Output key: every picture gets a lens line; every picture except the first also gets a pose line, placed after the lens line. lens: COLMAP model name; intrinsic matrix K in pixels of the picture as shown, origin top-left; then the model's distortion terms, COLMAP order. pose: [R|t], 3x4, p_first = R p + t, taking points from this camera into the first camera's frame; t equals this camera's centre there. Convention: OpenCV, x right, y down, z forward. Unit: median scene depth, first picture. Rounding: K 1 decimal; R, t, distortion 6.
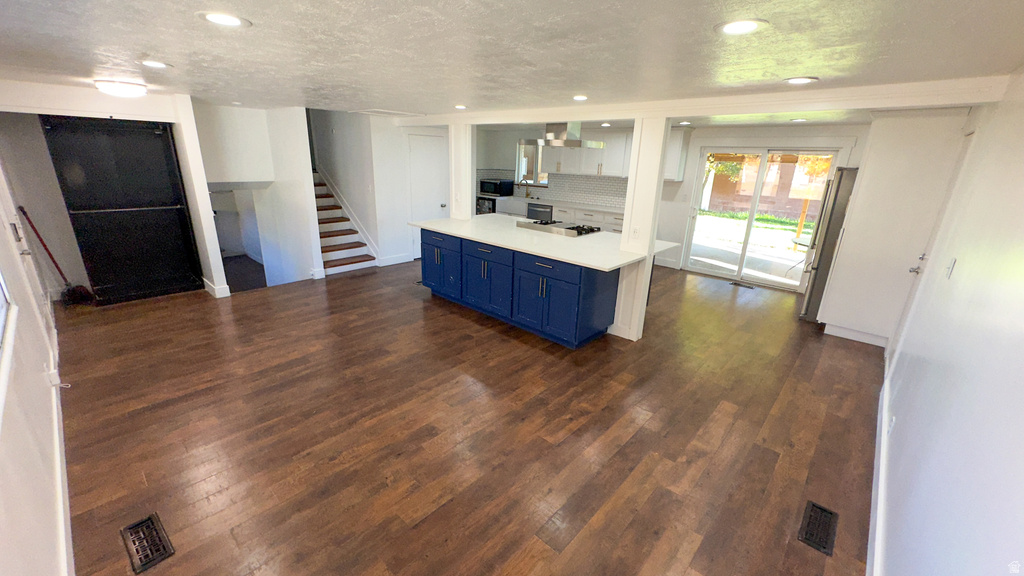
lens RADIAL K [[406.4, 0, 509.8], [0, 406.4, 287.3], [0, 0, 1]] dist [-0.002246, 0.000132]
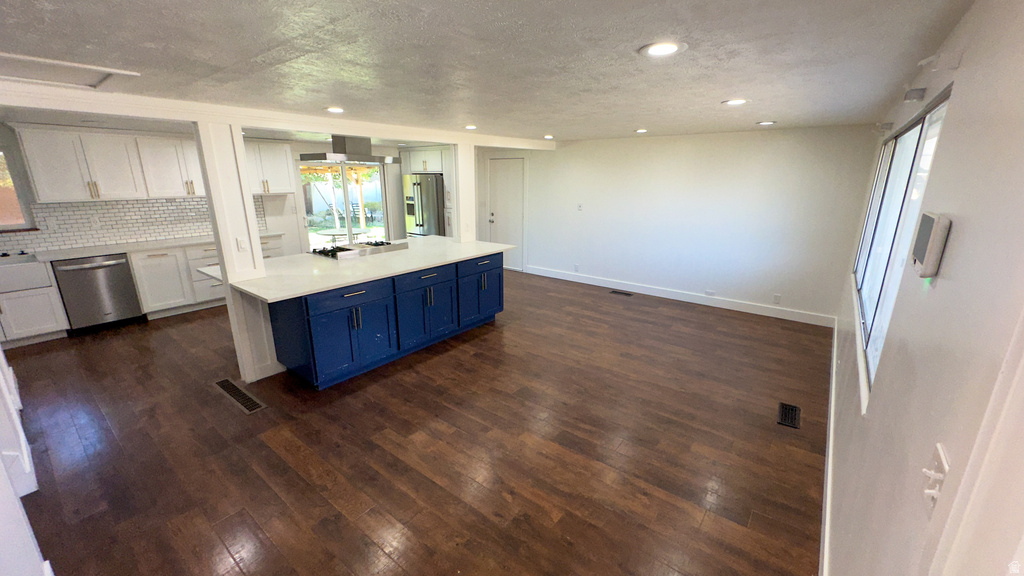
lens RADIAL K [[403.8, 0, 512.0], [0, 403.8, 288.0], [0, 0, 1]] dist [-0.008942, -0.000054]
pose [[-0.078469, -0.298530, 0.951169, -1.048358], [0.302605, 0.901962, 0.308050, -0.319746], [-0.949880, 0.312001, 0.019560, 0.889709]]
